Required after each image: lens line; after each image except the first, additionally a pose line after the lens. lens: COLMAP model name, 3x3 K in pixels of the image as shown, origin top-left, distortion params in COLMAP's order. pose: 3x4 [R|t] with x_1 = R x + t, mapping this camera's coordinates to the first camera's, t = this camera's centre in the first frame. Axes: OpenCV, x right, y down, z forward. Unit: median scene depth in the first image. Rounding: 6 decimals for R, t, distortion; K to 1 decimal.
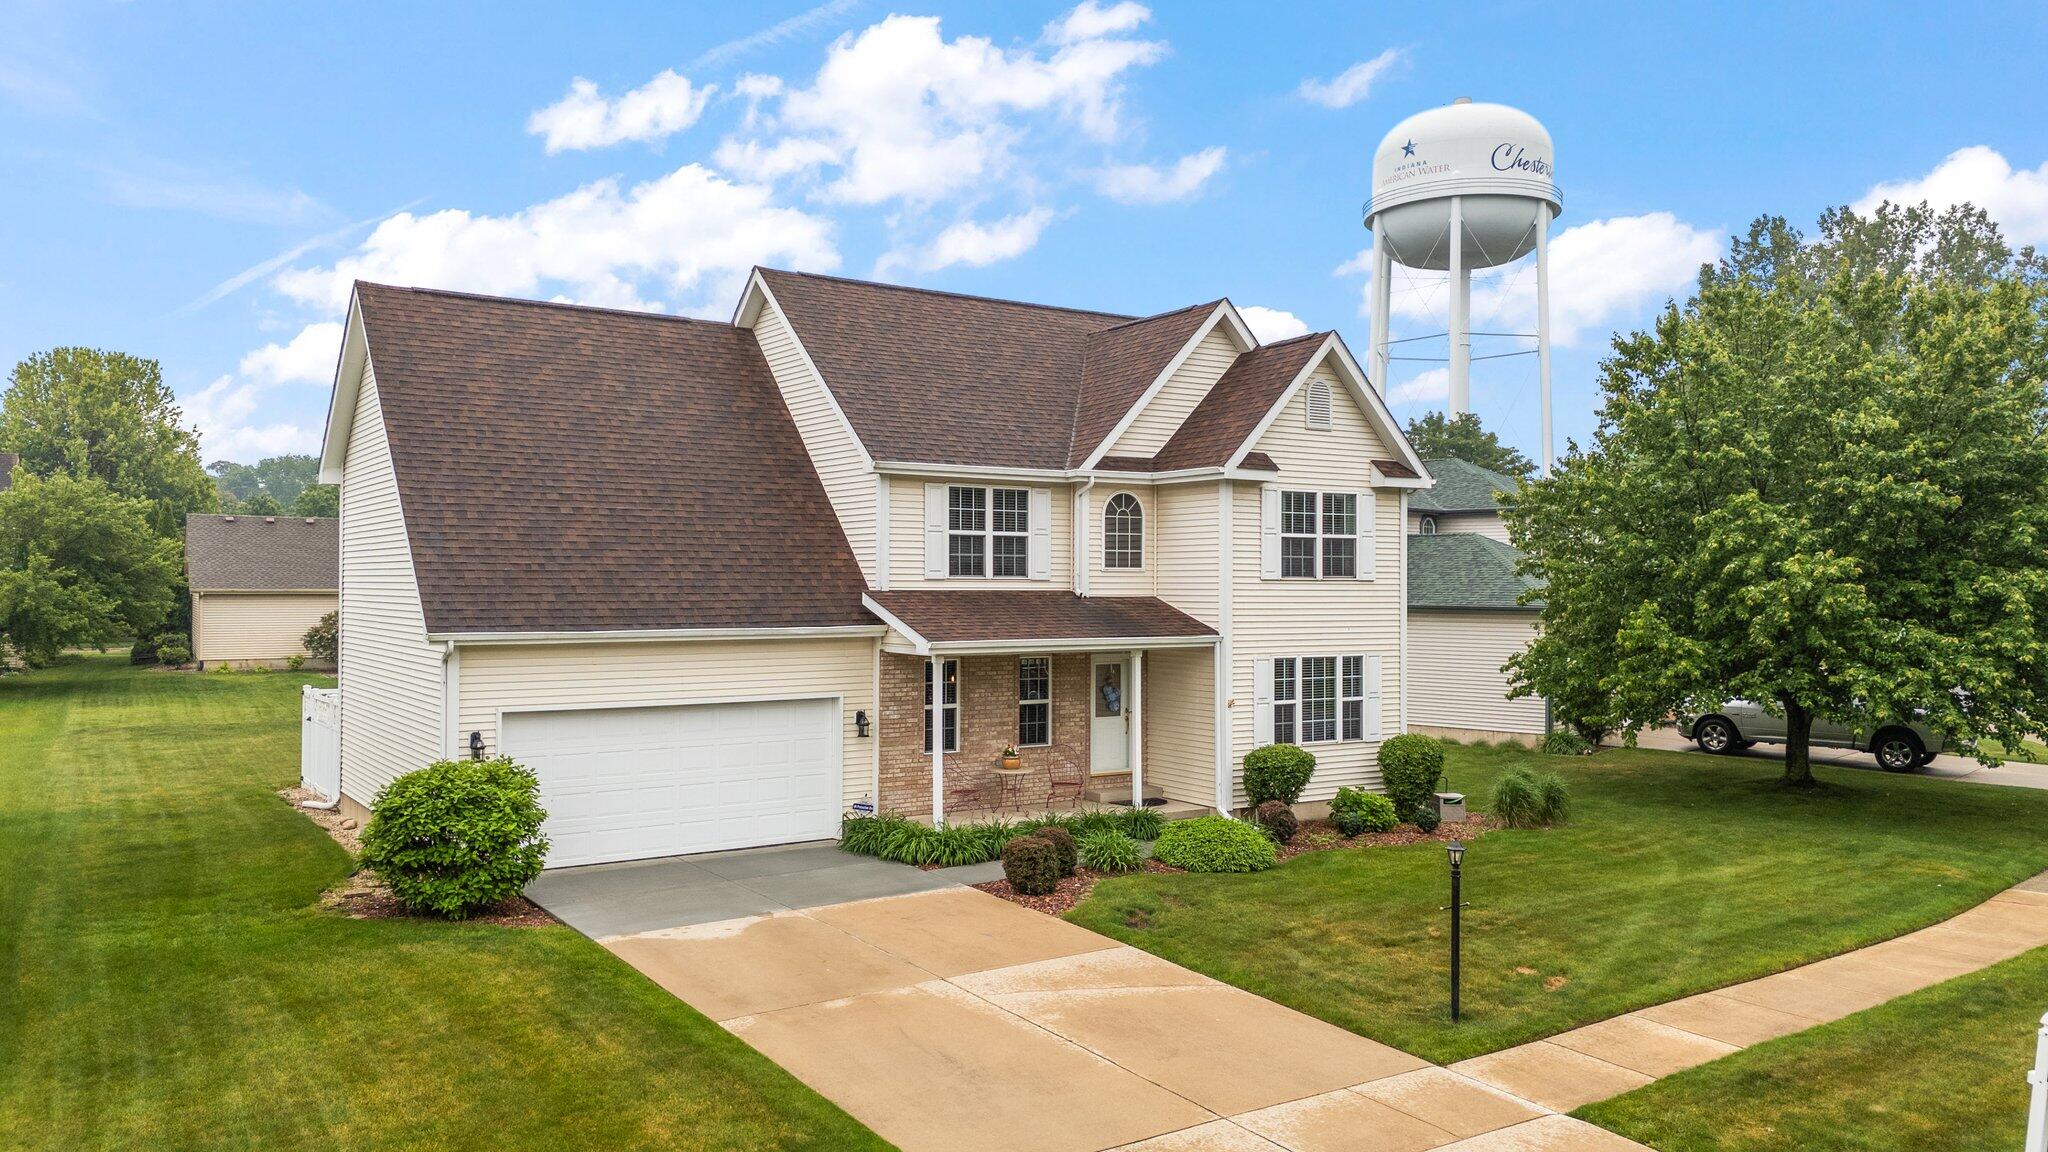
lens RADIAL K [[1504.3, 0, 1028.7], [0, 1504.3, 570.1], [0, 0, 1]] dist [0.102376, -0.121921]
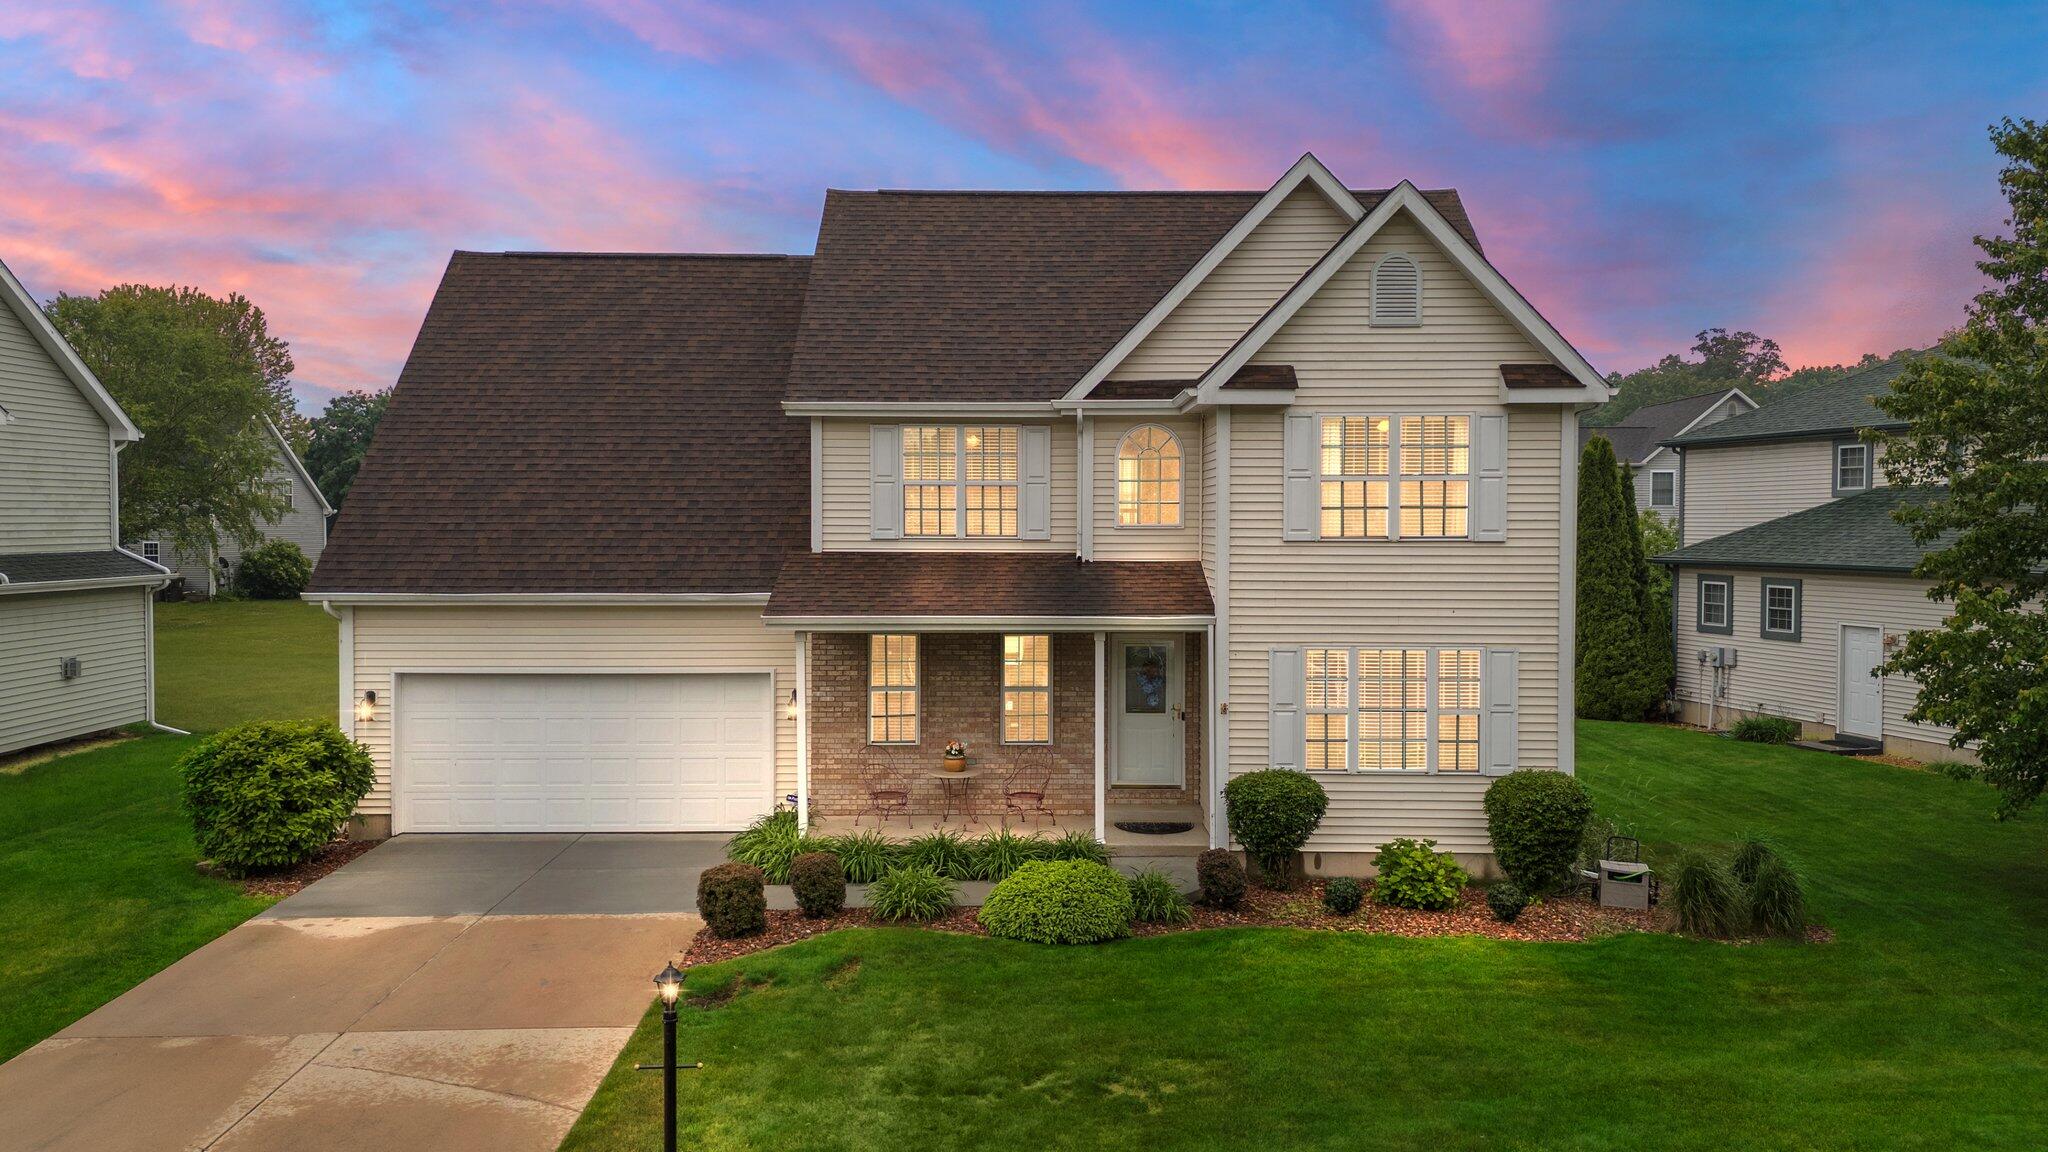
lens RADIAL K [[1504.3, 0, 1028.7], [0, 1504.3, 570.1], [0, 0, 1]] dist [0.102376, -0.121921]
pose [[0.834195, 0.017010, -0.551207, 0.455479], [0.005734, 0.999203, 0.039513, -0.009105], [0.551440, -0.036123, 0.833432, 0.329124]]
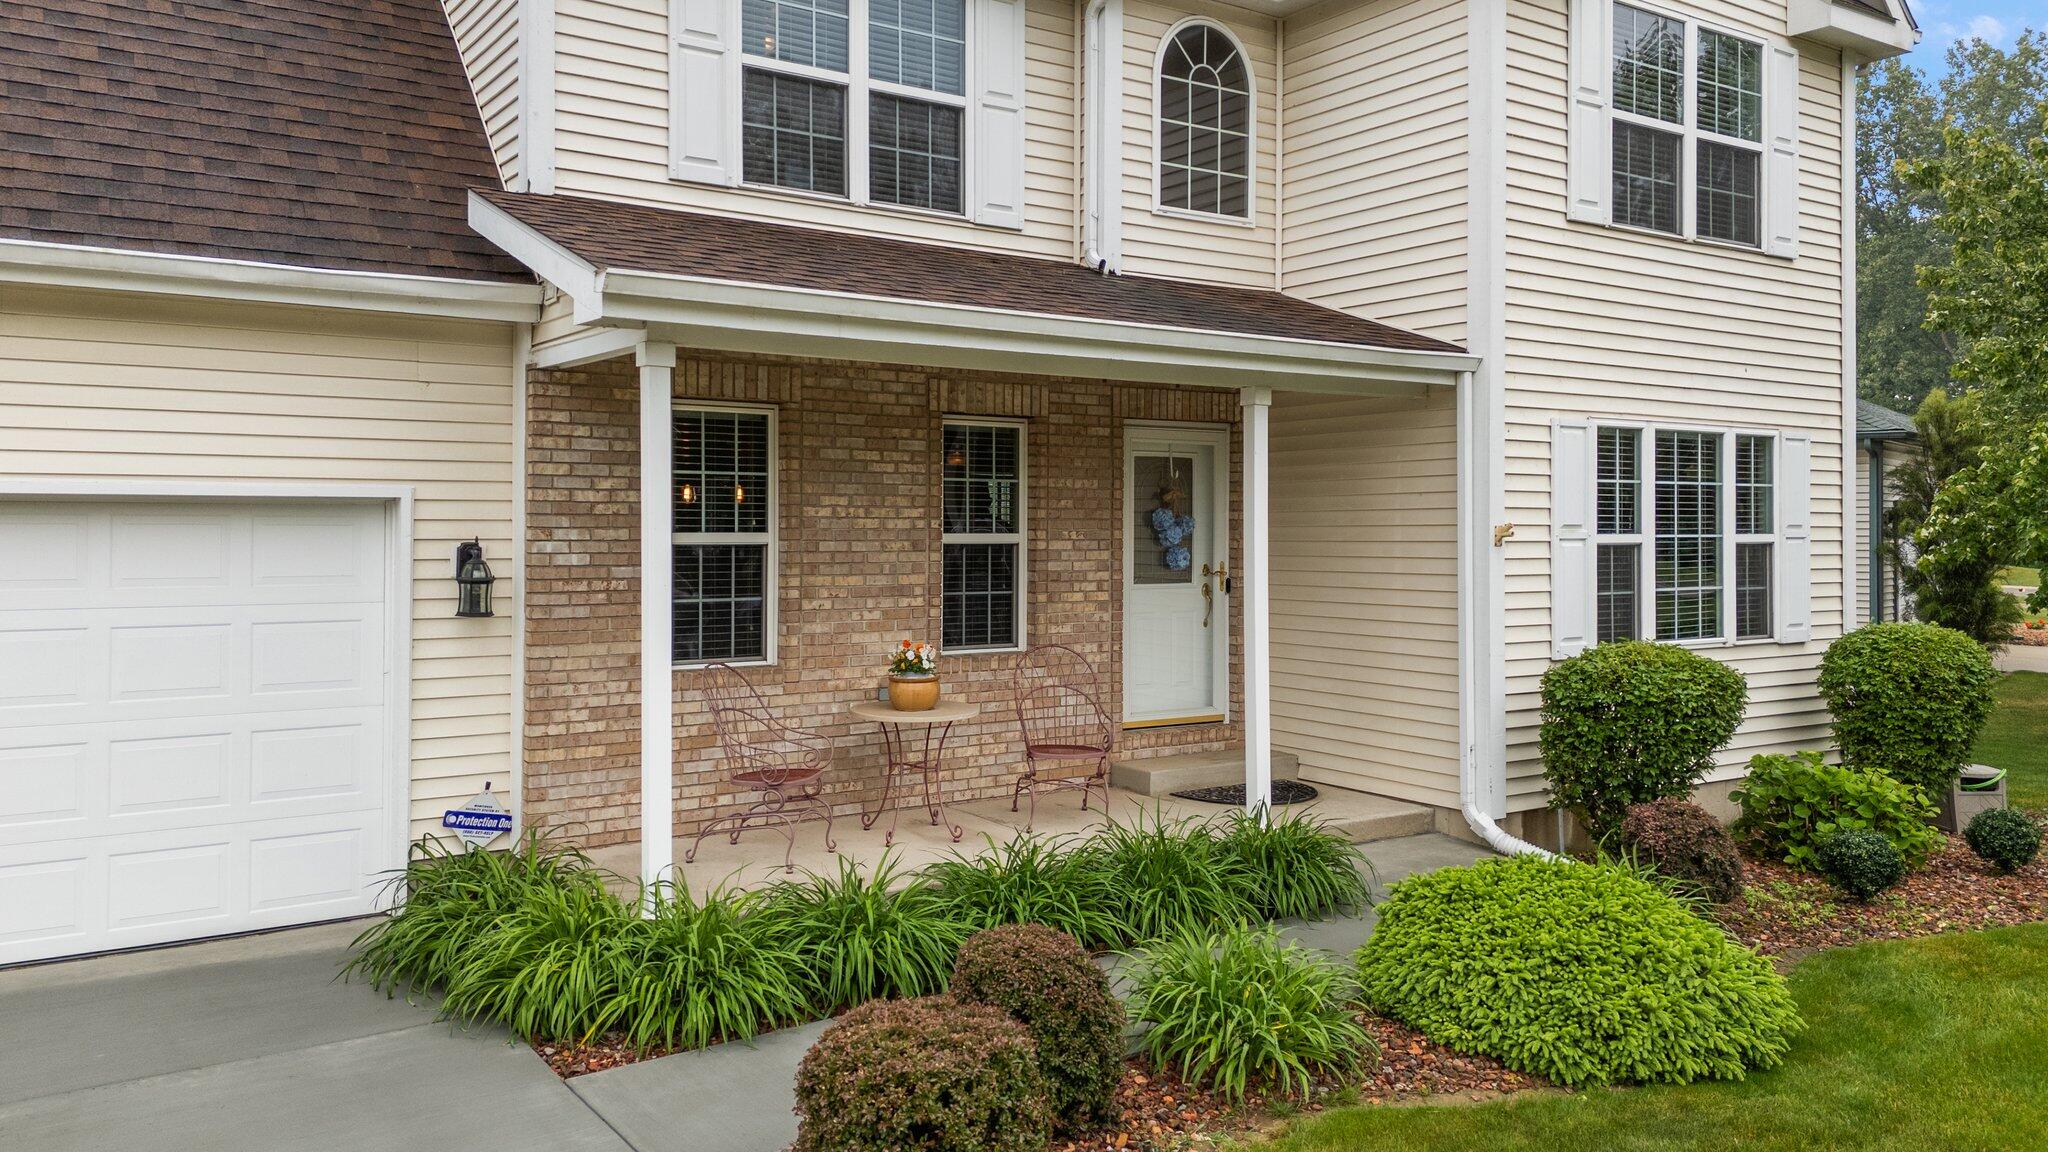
lens RADIAL K [[1510.9, 0, 1030.3], [0, 1510.9, 541.5], [0, 0, 1]] dist [0.025298, -0.006002]
pose [[0.999885, -0.000958, 0.015163, 0.010332], [0.000712, 0.999868, 0.016215, 0.082932], [-0.015176, -0.016202, 0.999754, 0.616083]]
